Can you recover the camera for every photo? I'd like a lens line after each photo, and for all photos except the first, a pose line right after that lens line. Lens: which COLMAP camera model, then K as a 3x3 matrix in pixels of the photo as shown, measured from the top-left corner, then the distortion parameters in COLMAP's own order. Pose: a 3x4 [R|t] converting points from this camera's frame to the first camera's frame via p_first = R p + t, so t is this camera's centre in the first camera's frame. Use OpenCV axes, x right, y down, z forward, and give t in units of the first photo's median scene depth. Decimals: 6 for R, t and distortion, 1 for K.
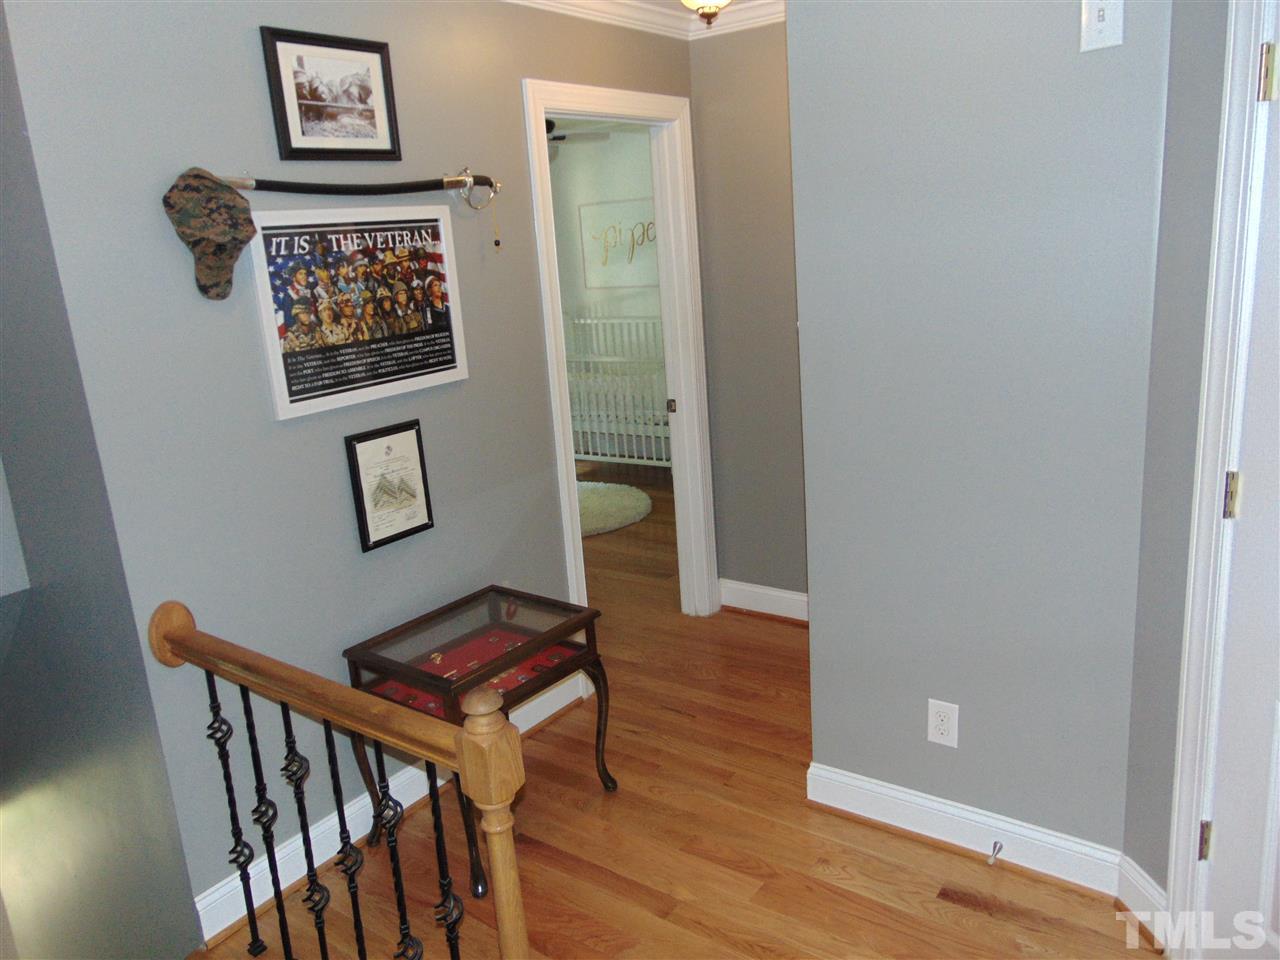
lens RADIAL K [[964.9, 0, 639.4], [0, 964.9, 480.5], [0, 0, 1]] dist [-0.012455, 0.018410]
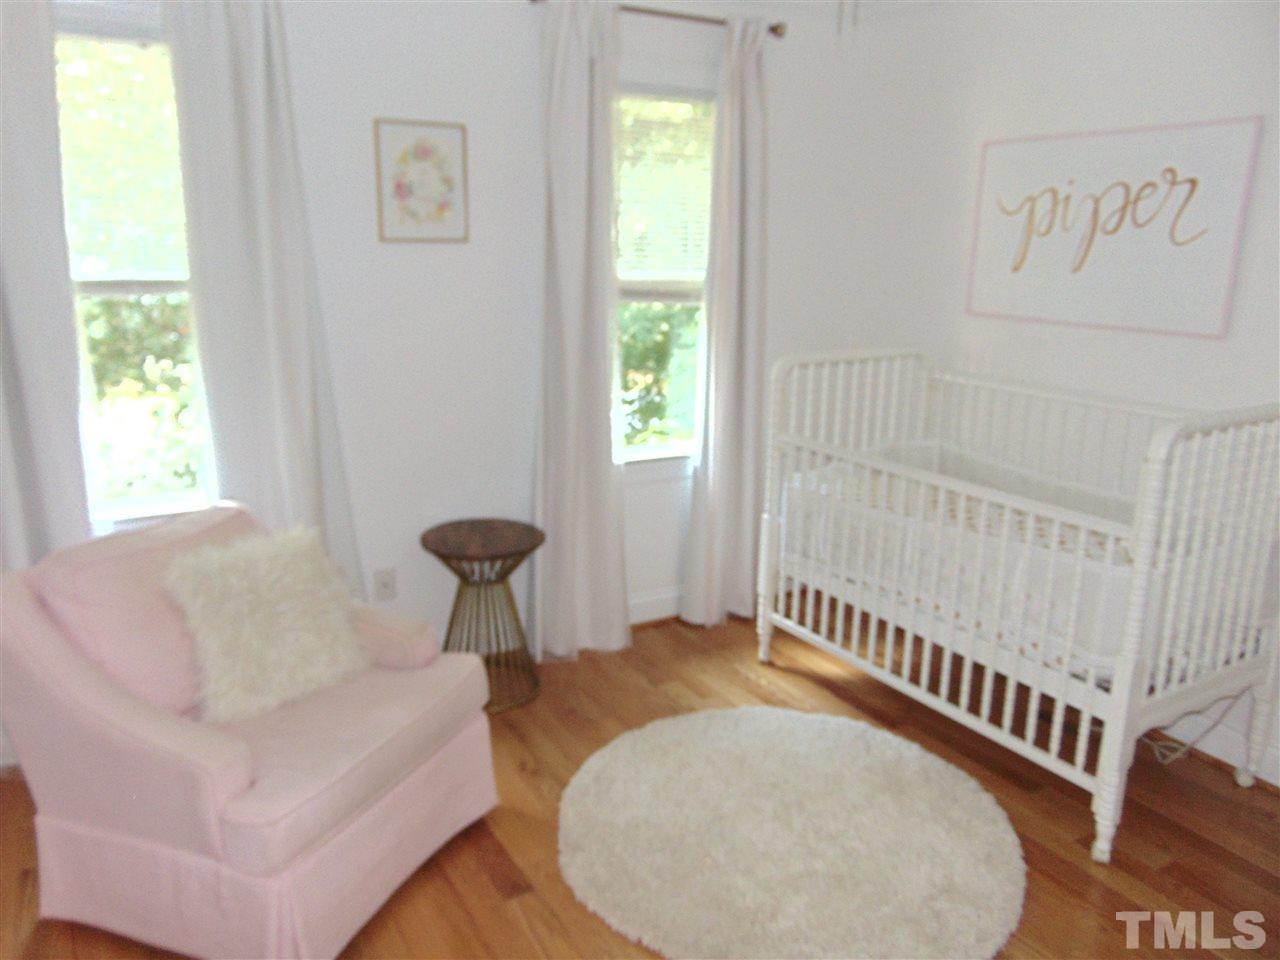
lens RADIAL K [[964.9, 0, 635.7], [0, 964.9, 476.5], [0, 0, 1]] dist [-0.012455, 0.018410]
pose [[0.914499, 0.176476, -0.364071, -0.017923], [-0.171889, 0.984077, 0.045247, -0.118353], [0.366259, 0.021201, 0.930272, 0.515442]]
